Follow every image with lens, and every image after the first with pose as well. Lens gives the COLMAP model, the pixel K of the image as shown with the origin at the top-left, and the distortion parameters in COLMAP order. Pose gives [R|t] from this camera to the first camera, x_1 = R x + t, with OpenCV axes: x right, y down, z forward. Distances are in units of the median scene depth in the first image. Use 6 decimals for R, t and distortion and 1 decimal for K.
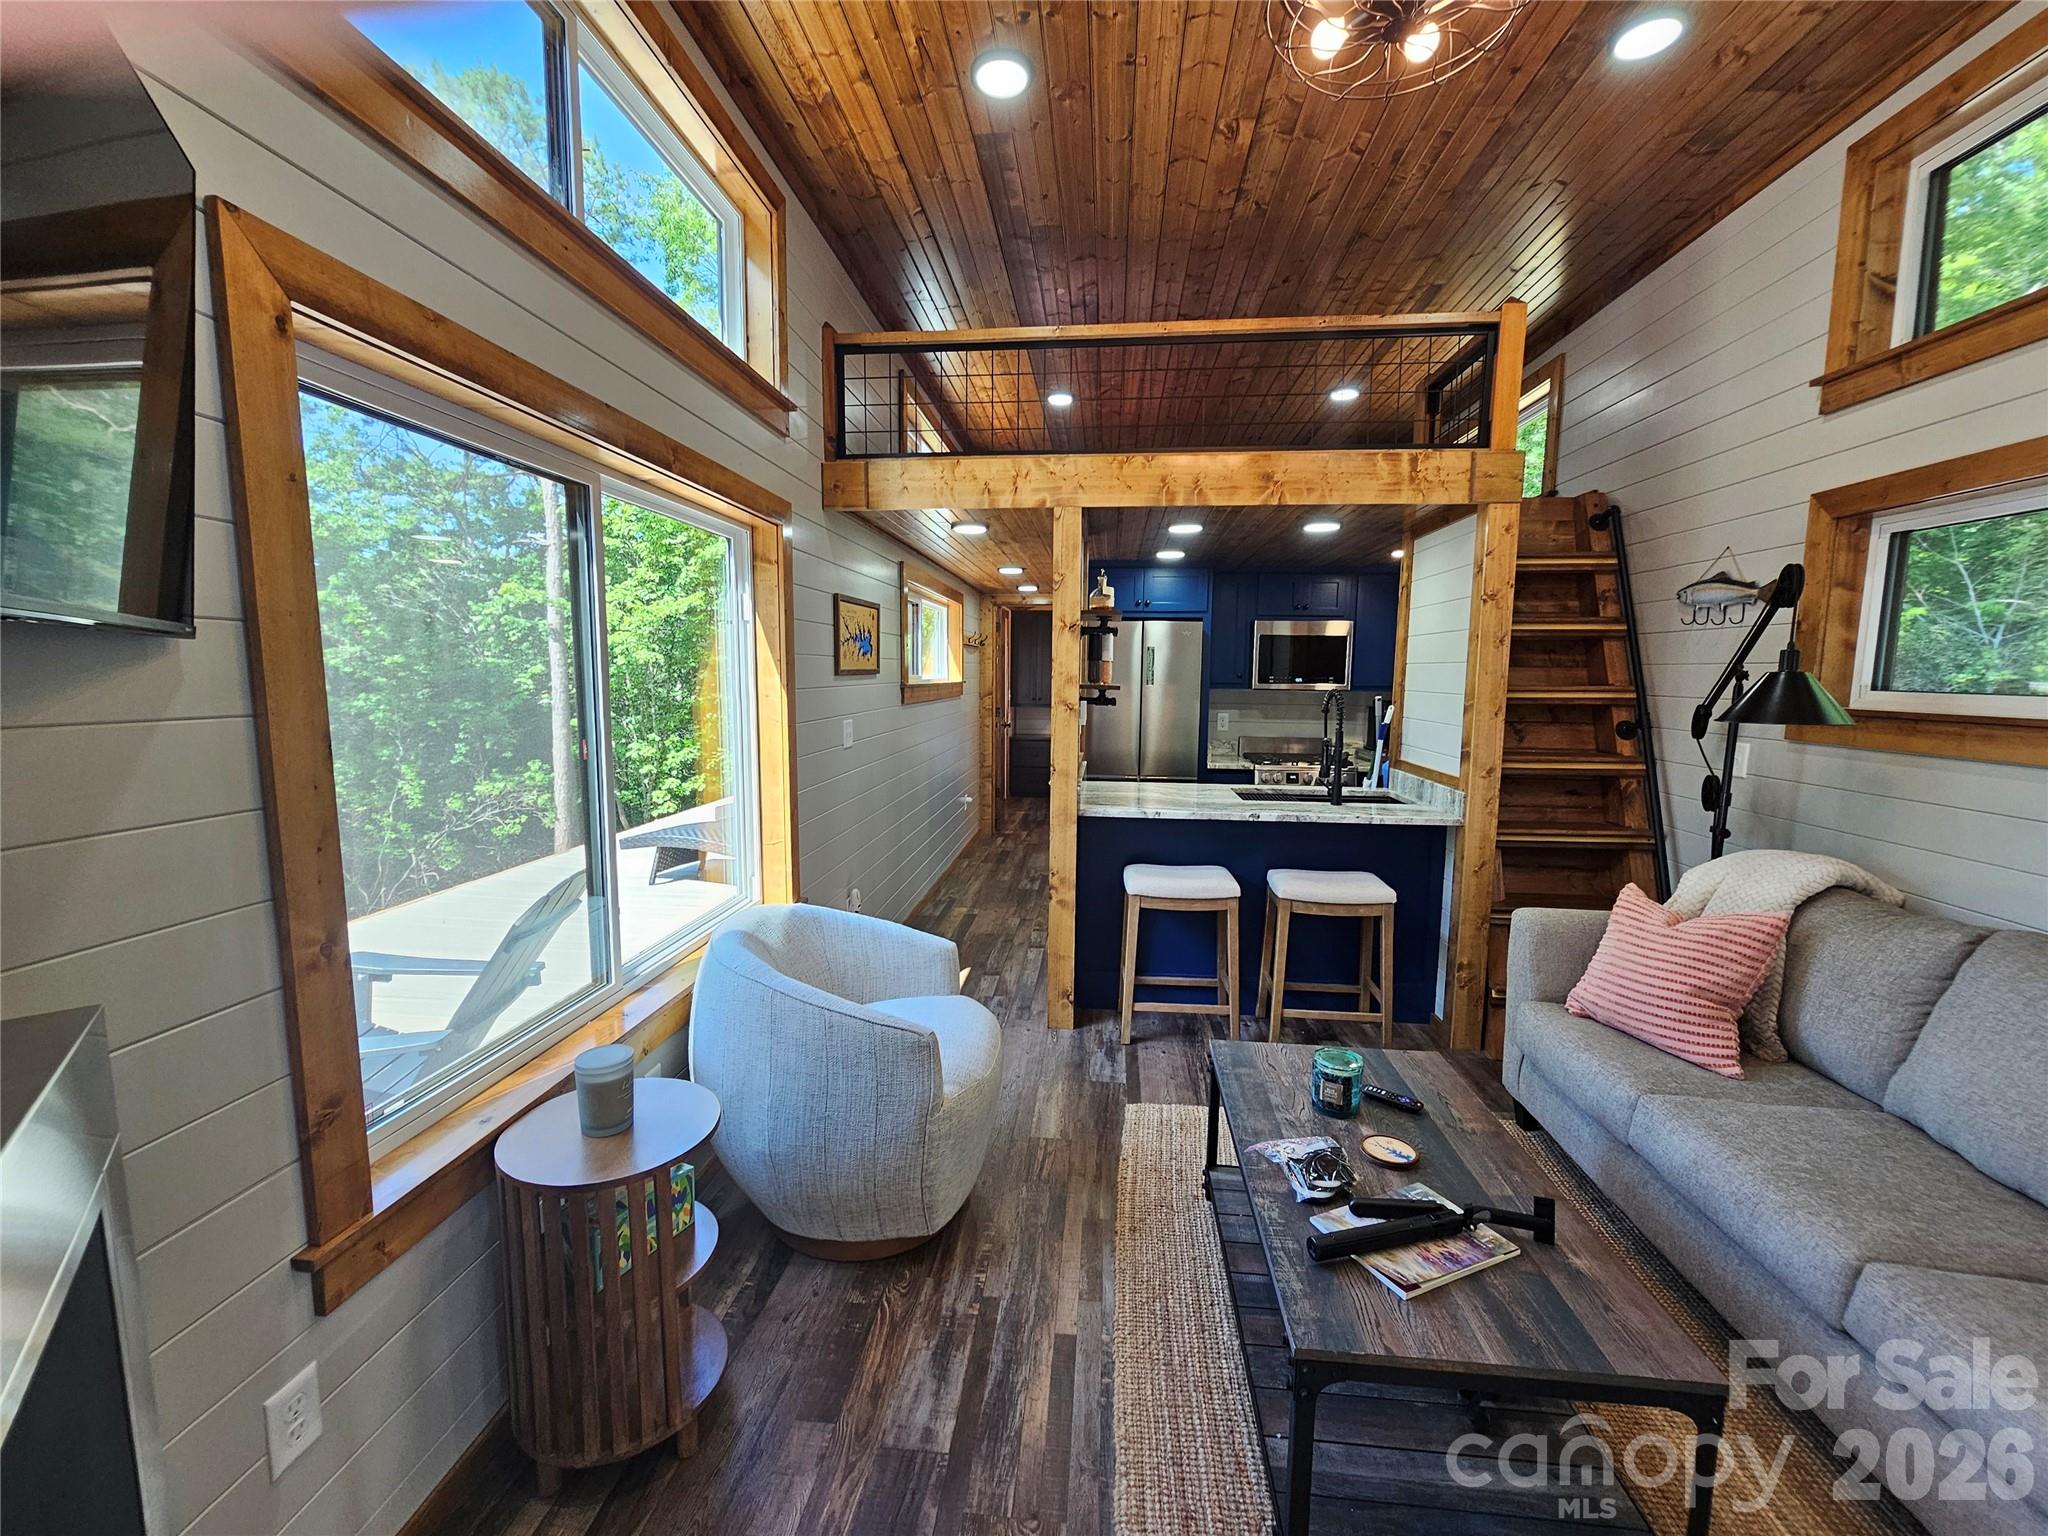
lens RADIAL K [[848.6, 0, 1024.0], [0, 848.6, 768.0], [0, 0, 1]] dist [0.002174, -0.000030]
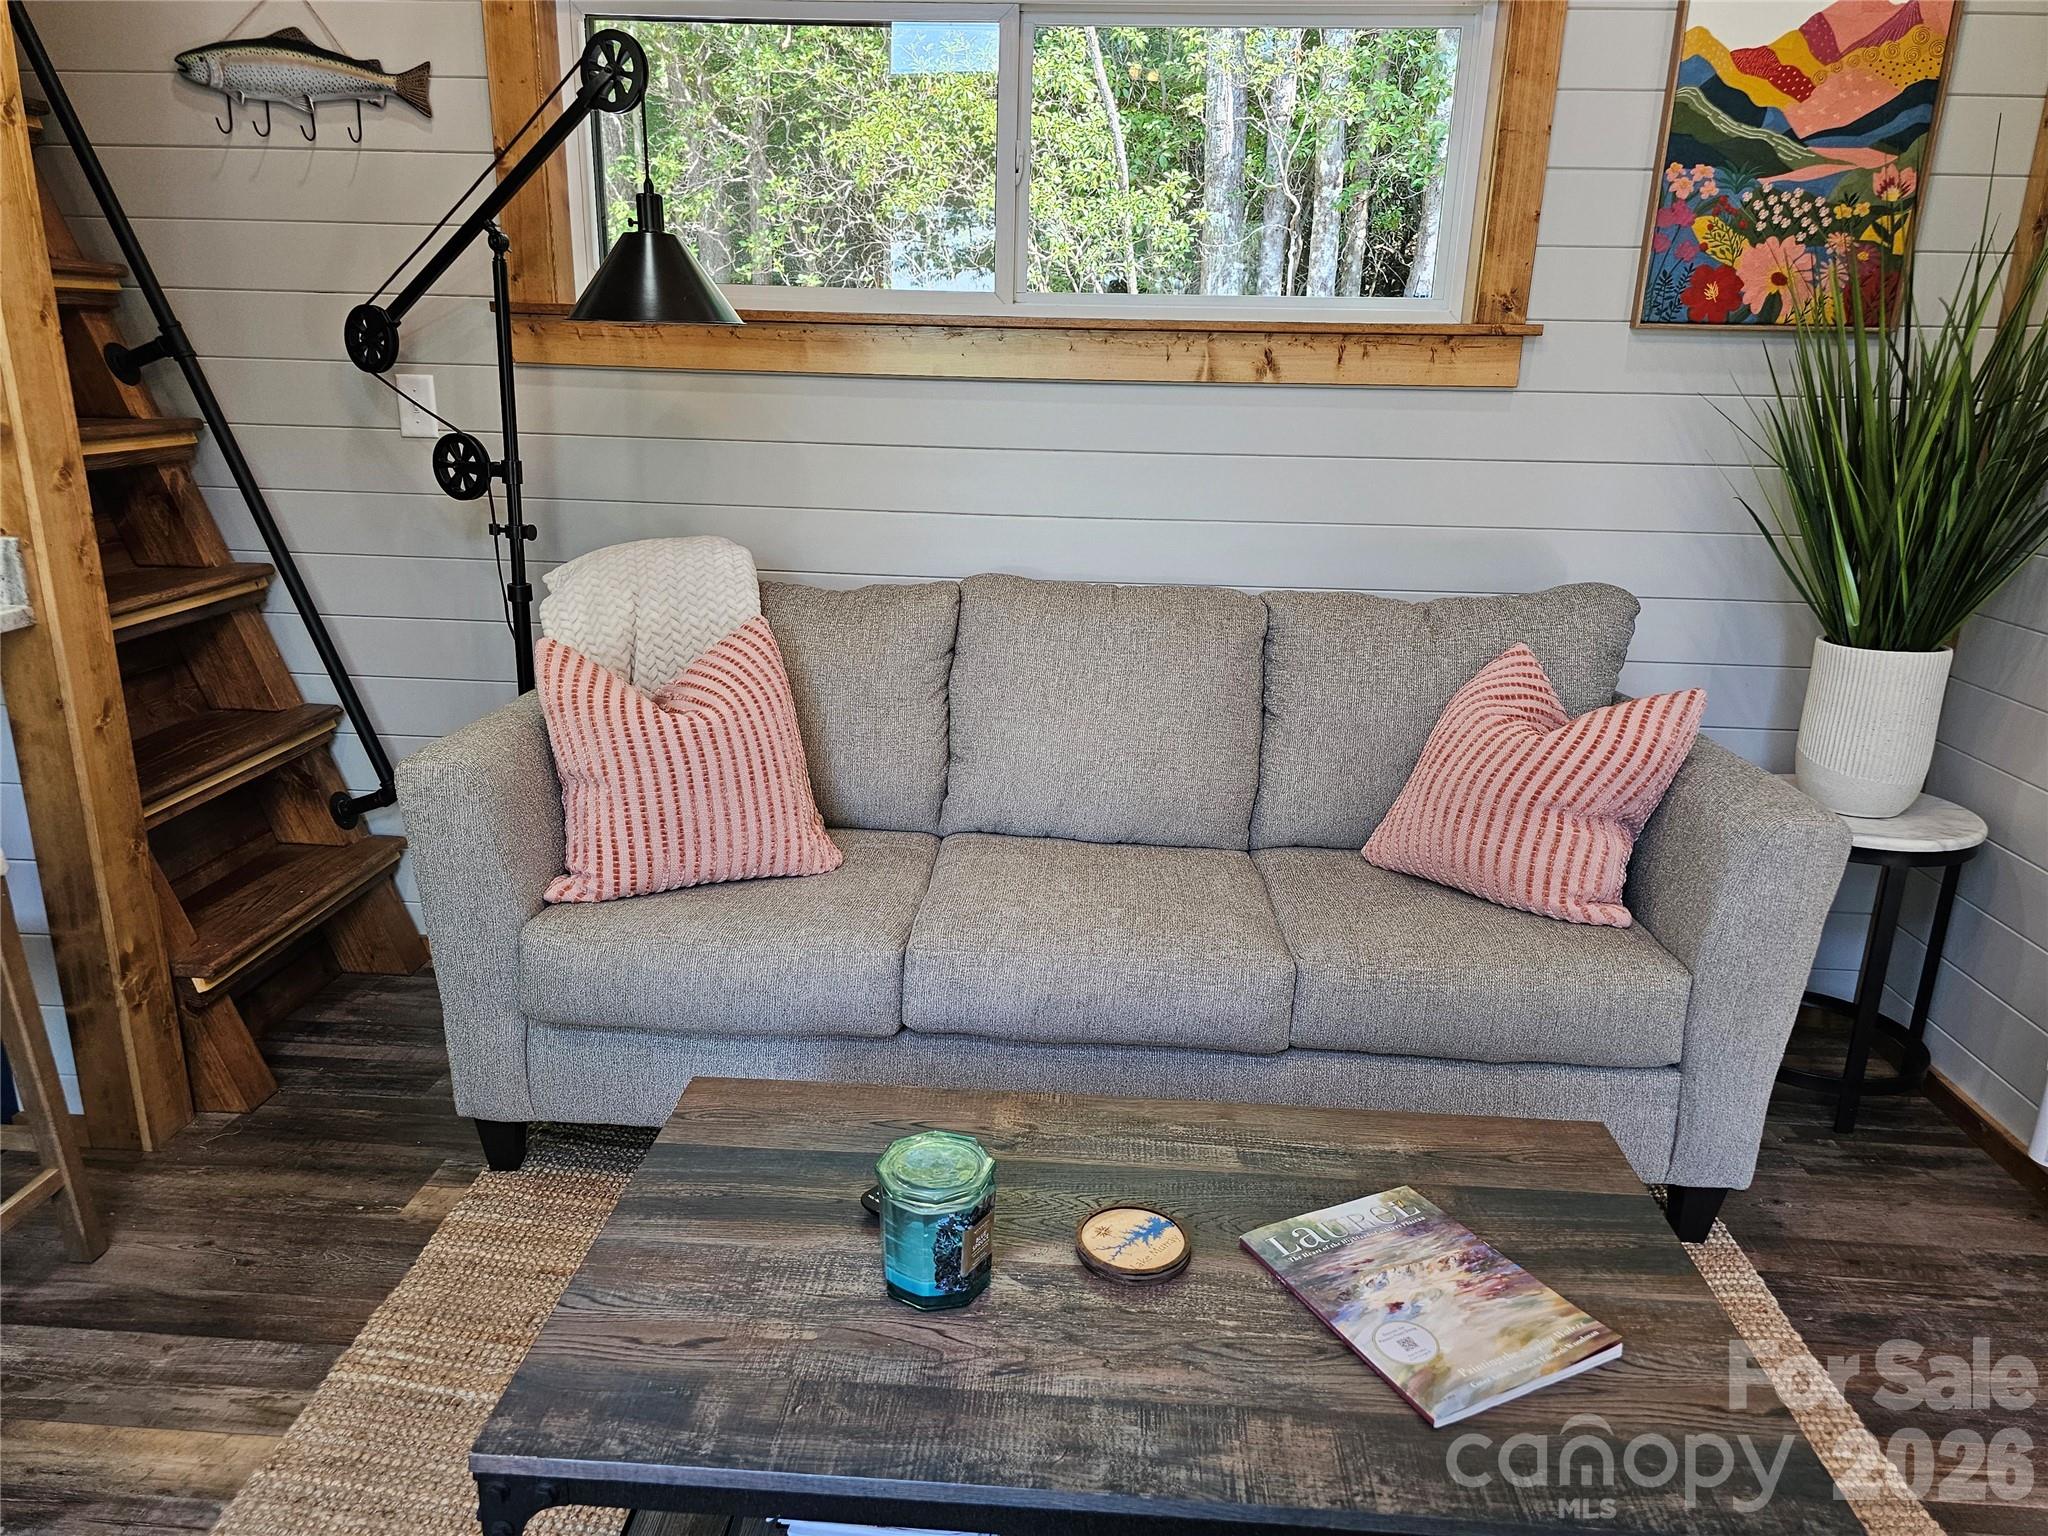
lens RADIAL K [[1381.9, 0, 1031.0], [0, 1381.9, 784.0], [0, 0, 1]] dist [0.063721, -0.061059]
pose [[-0.034635, -0.303895, 0.952076, -0.123486], [0.091344, 0.947697, 0.305821, -0.016720], [-0.995217, 0.097559, -0.005064, 0.558314]]
